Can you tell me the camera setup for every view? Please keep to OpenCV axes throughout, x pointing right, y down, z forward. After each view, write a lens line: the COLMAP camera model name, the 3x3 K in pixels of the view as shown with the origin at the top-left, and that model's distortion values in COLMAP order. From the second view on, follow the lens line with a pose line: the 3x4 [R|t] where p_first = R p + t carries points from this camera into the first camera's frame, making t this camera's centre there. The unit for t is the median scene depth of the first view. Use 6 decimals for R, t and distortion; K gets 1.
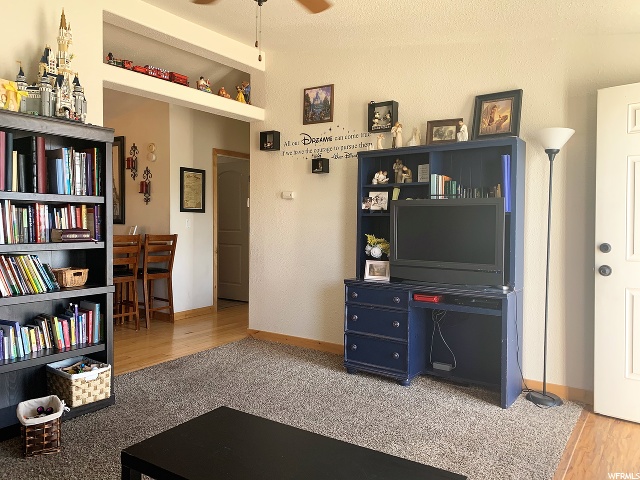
lens RADIAL K [[488.5, 0, 306.7], [0, 488.5, 231.6], [0, 0, 1]] dist [0.090654, -0.125501]
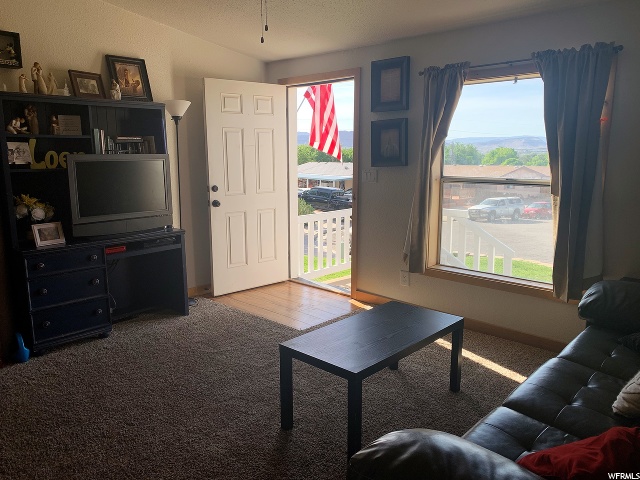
lens RADIAL K [[488.5, 0, 306.7], [0, 488.5, 231.6], [0, 0, 1]] dist [0.090654, -0.125501]
pose [[0.137181, -0.168026, 0.976191, -0.730604], [0.025717, 0.985780, 0.166063, -0.068320], [-0.990212, 0.002324, 0.139552, 0.447934]]
